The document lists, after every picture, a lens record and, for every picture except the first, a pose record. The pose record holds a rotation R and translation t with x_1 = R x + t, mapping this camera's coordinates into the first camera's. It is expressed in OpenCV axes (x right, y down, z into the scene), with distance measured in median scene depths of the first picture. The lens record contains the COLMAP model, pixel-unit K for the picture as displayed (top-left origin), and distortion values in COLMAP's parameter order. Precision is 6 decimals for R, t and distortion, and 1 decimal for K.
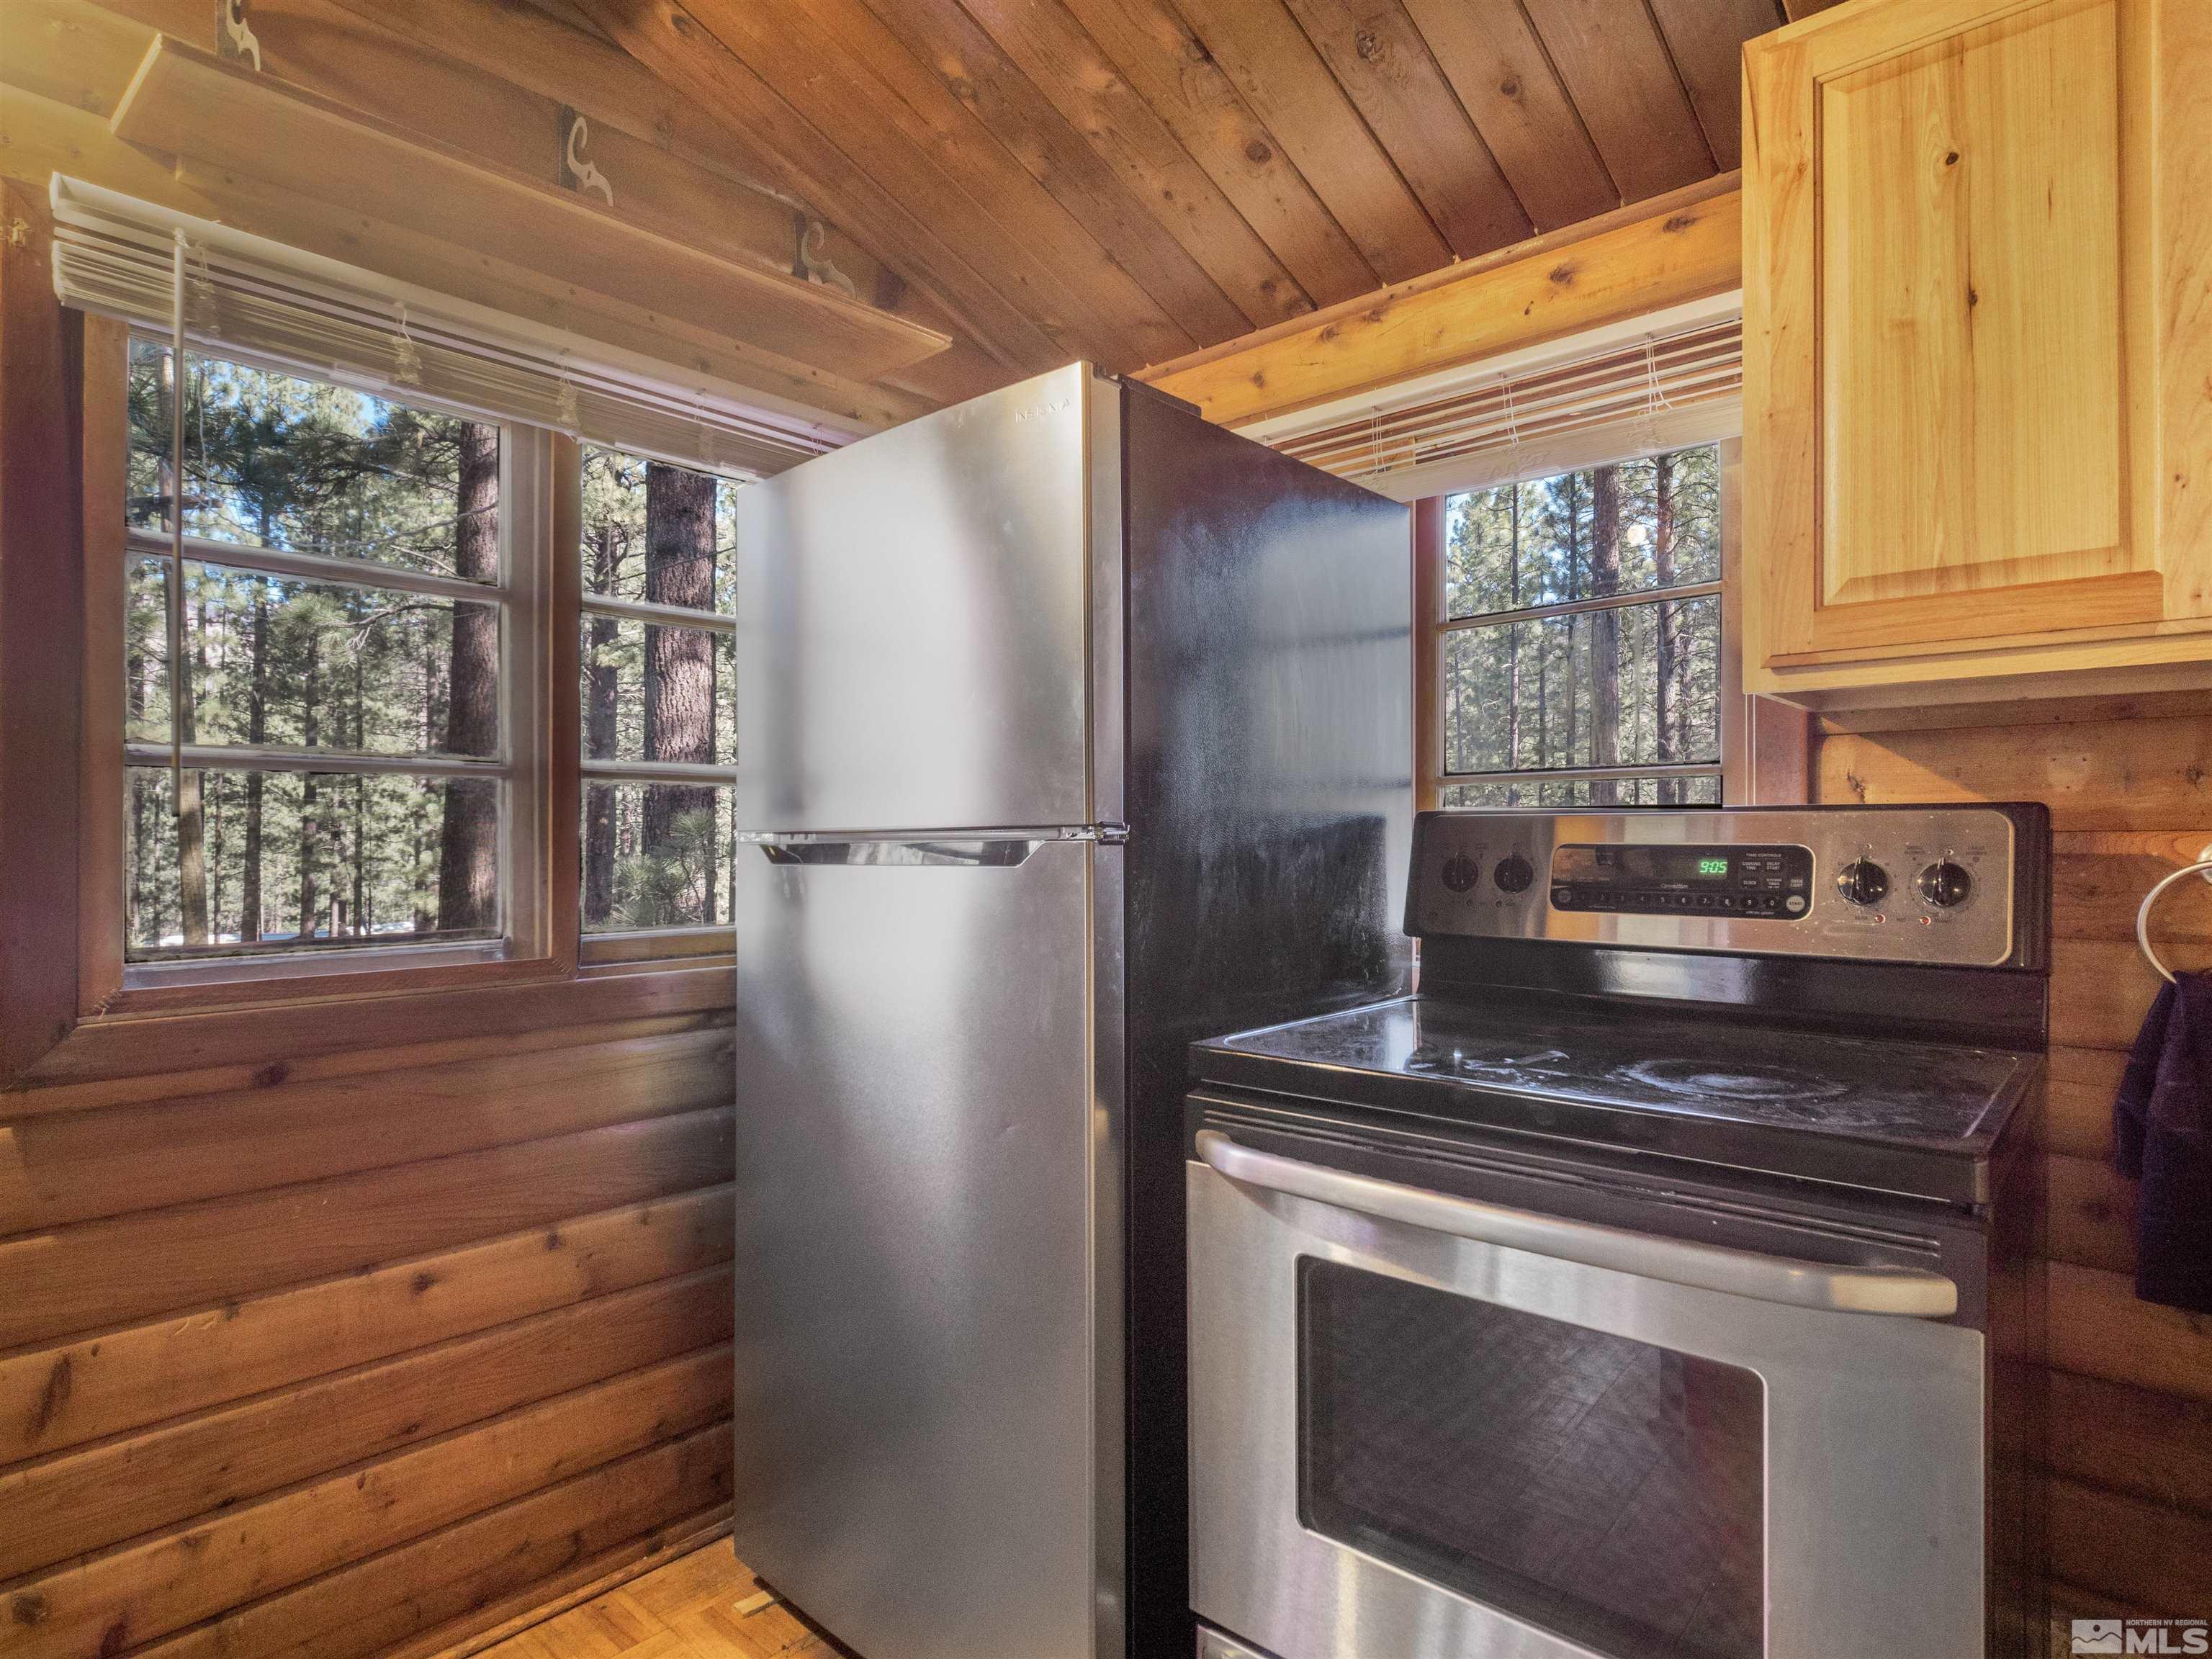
lens RADIAL K [[1207.8, 0, 1099.4], [0, 1207.8, 834.7], [0, 0, 1]] dist [0.002531, -0.006157]
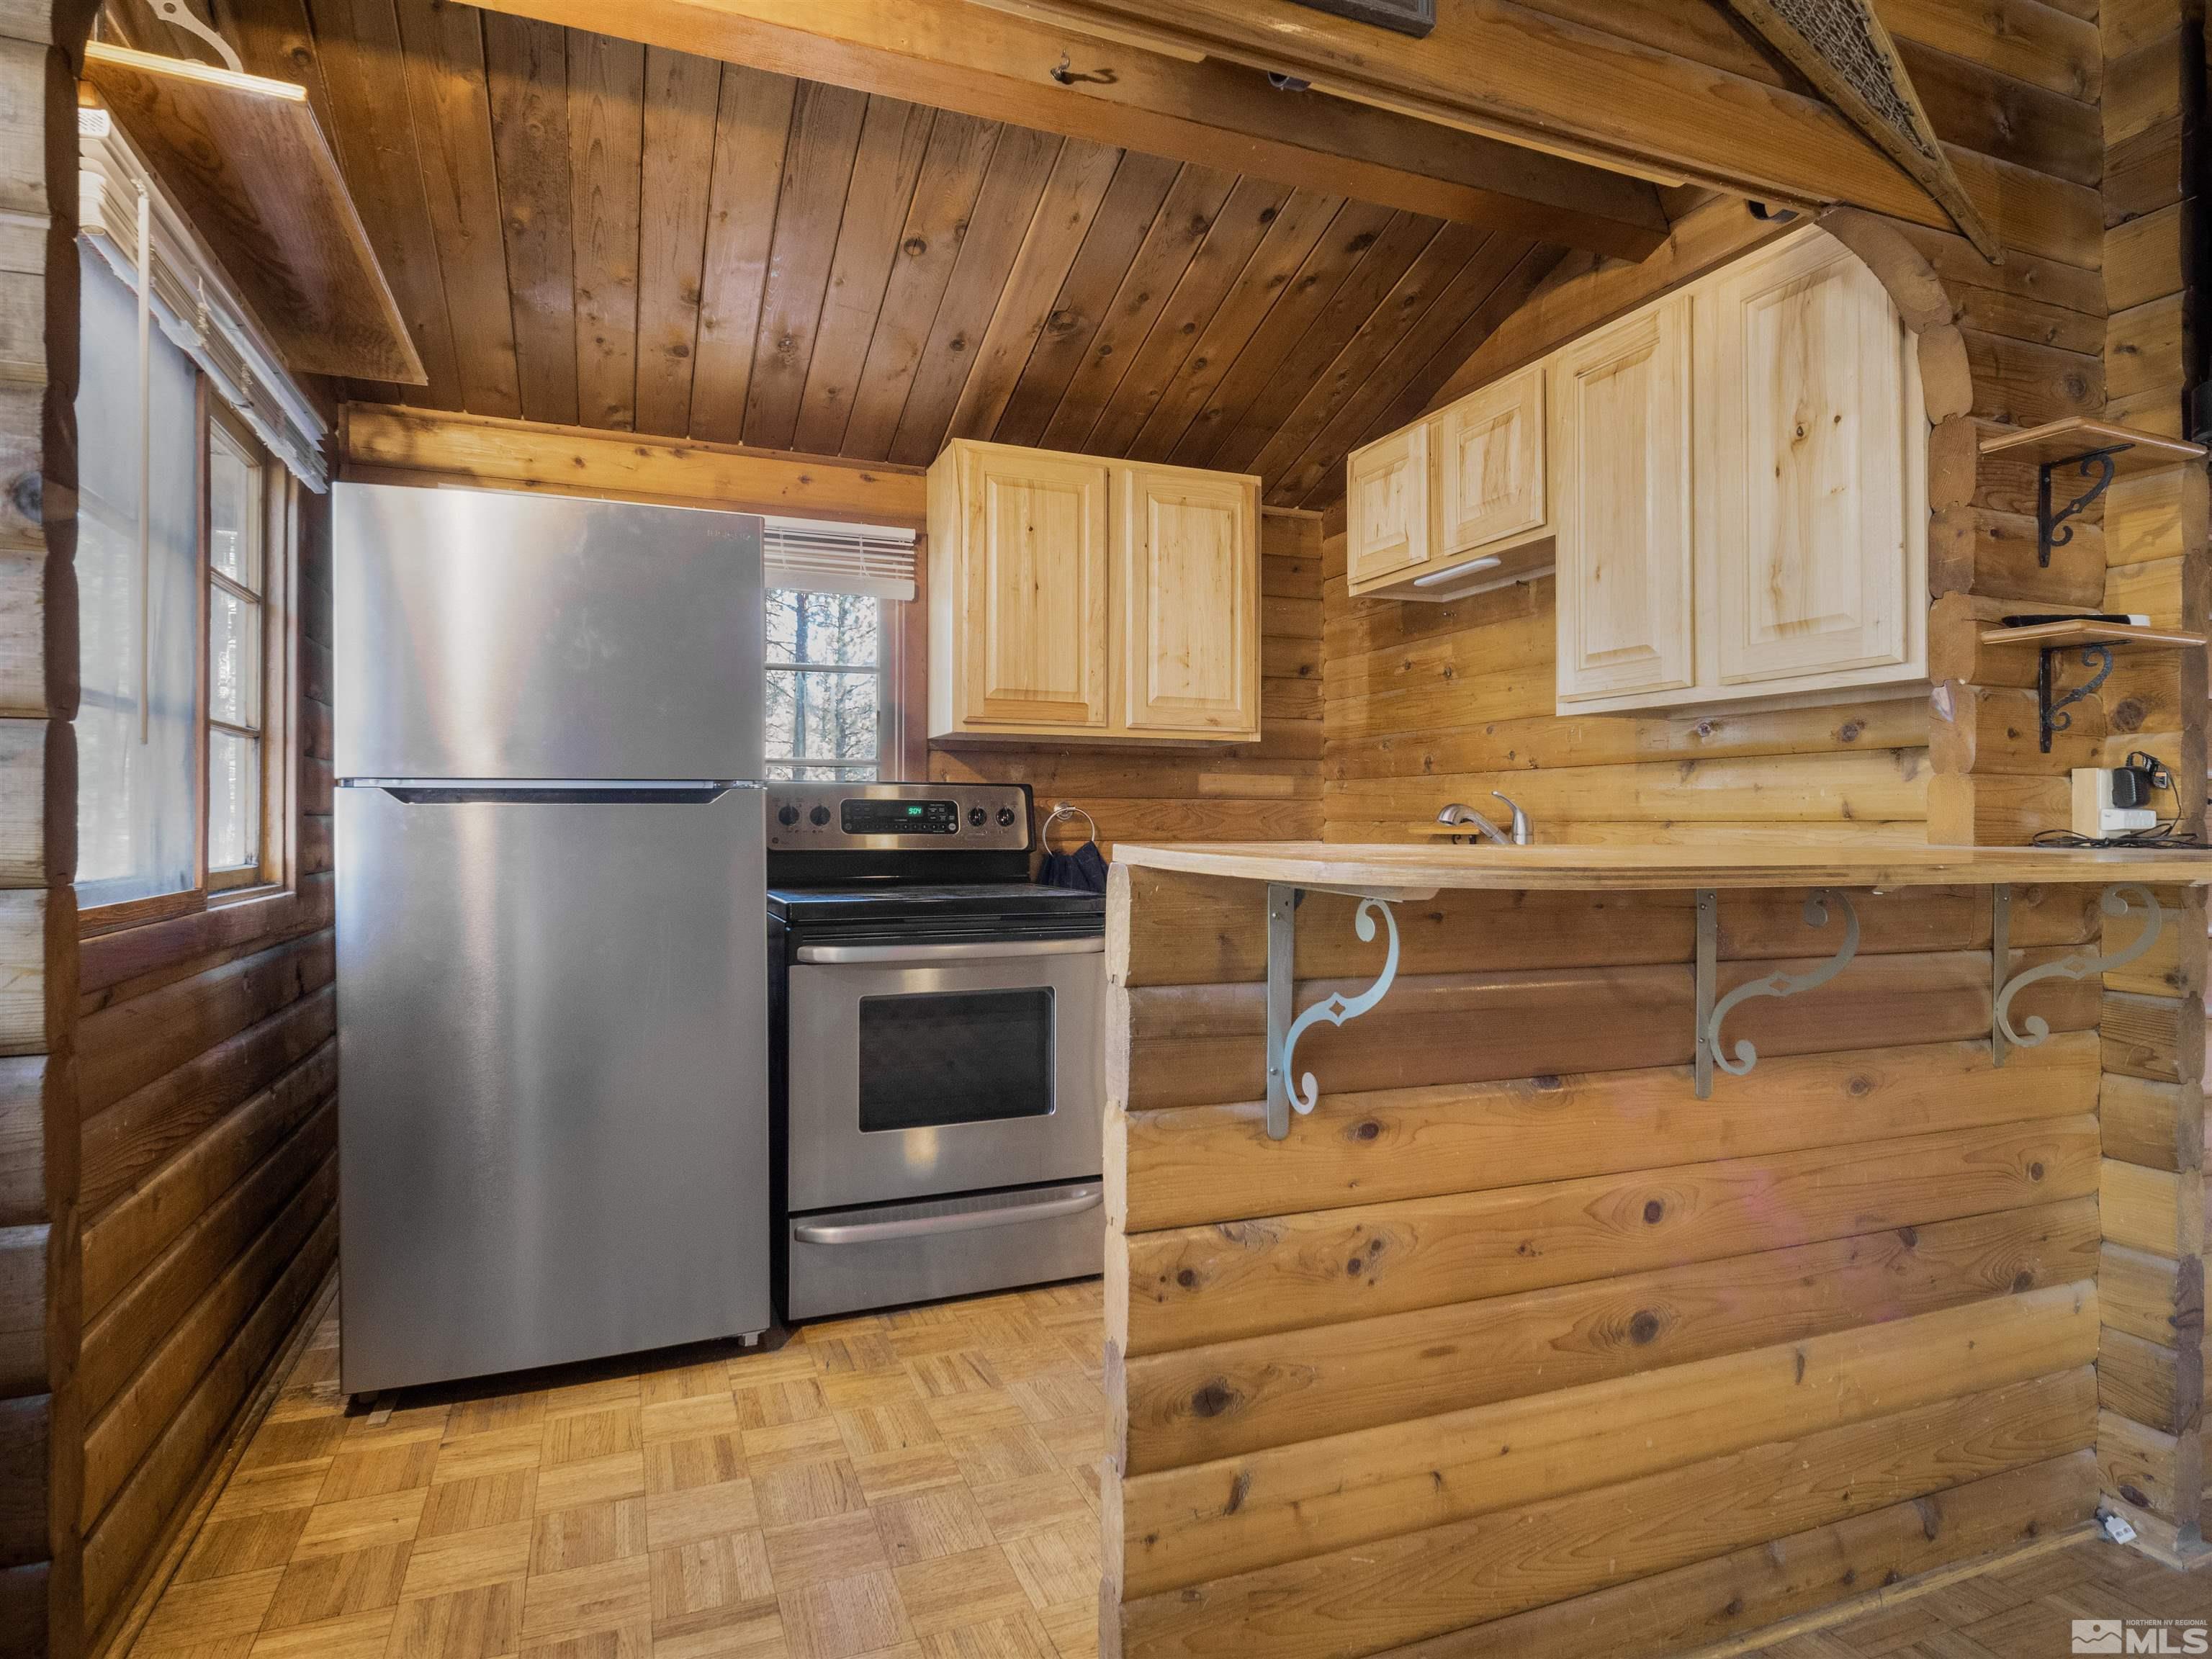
lens RADIAL K [[1207.8, 0, 1092.0], [0, 1207.8, 823.9], [0, 0, 1]] dist [0.002531, -0.006157]
pose [[0.436024, 0.002254, 0.899932, -1.326139], [-0.005157, 0.999987, -0.000006, 0.051058], [-0.899920, -0.004638, 0.436029, -0.196533]]
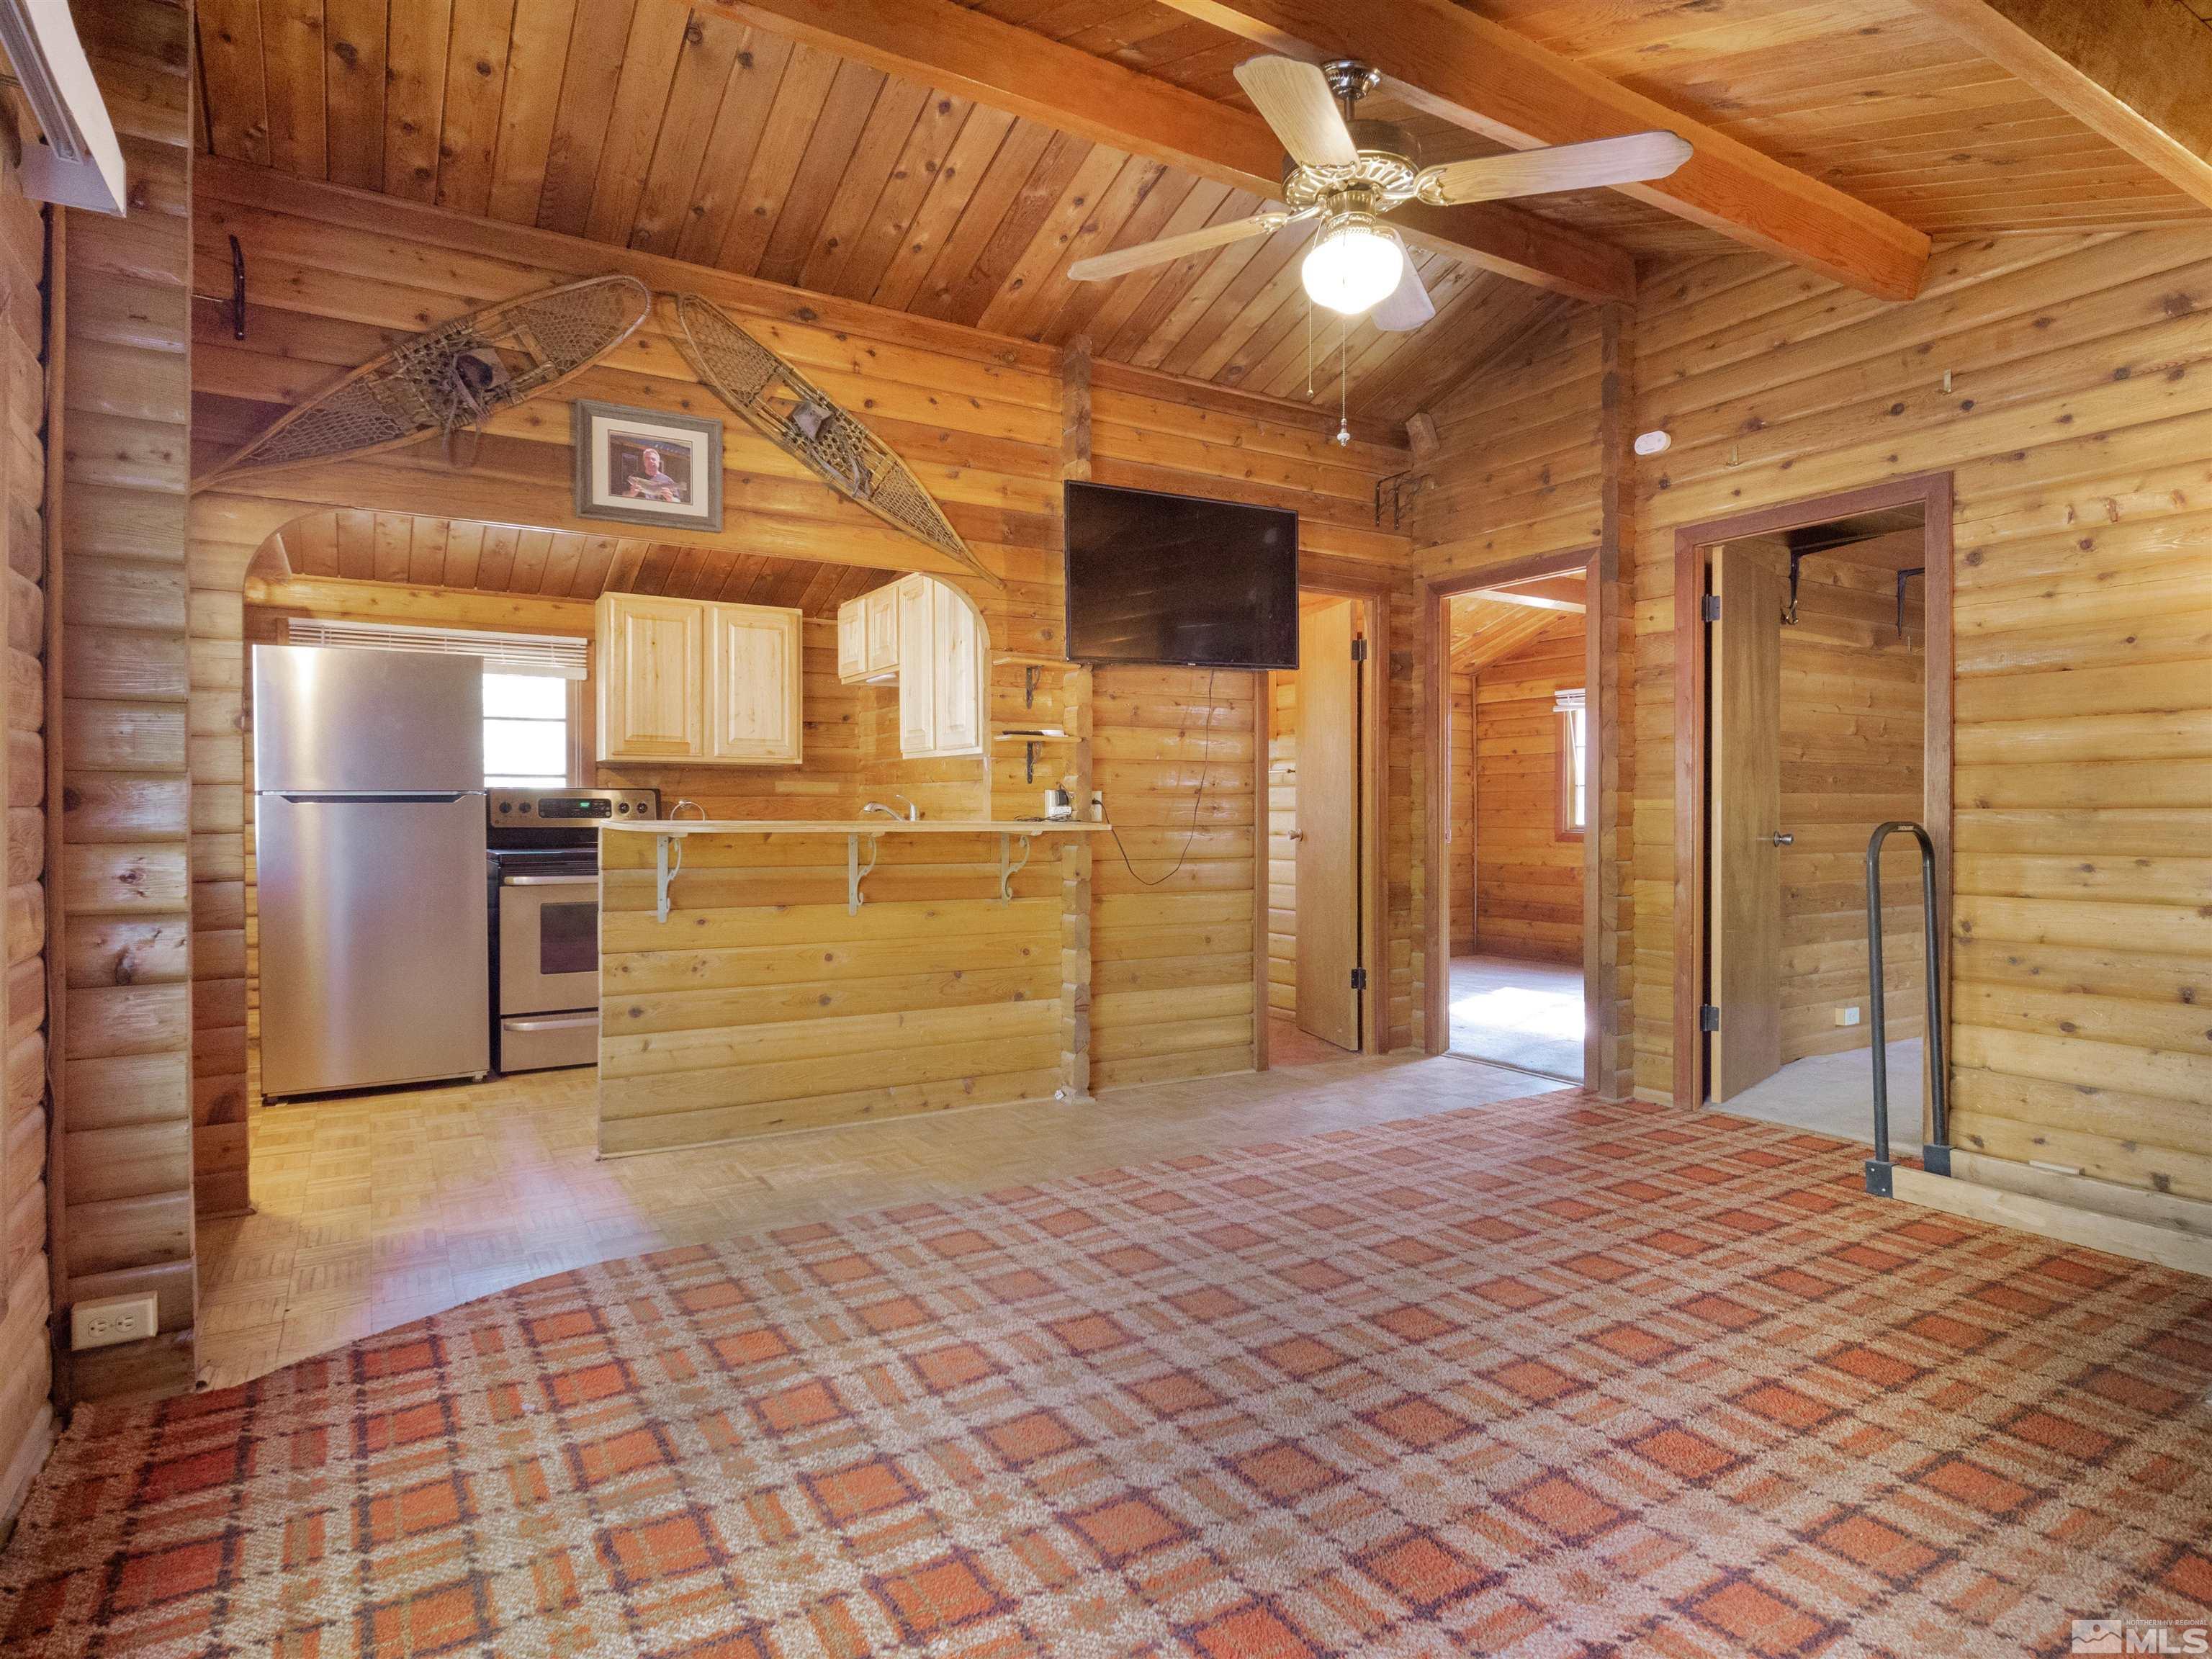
lens RADIAL K [[1207.8, 0, 1096.2], [0, 1207.8, 811.7], [0, 0, 1]] dist [0.002531, -0.006157]
pose [[0.276398, -0.001858, 0.961041, -2.715222], [-0.003507, 0.999990, 0.002941, 0.033762], [-0.961037, -0.004183, 0.276389, -1.564479]]
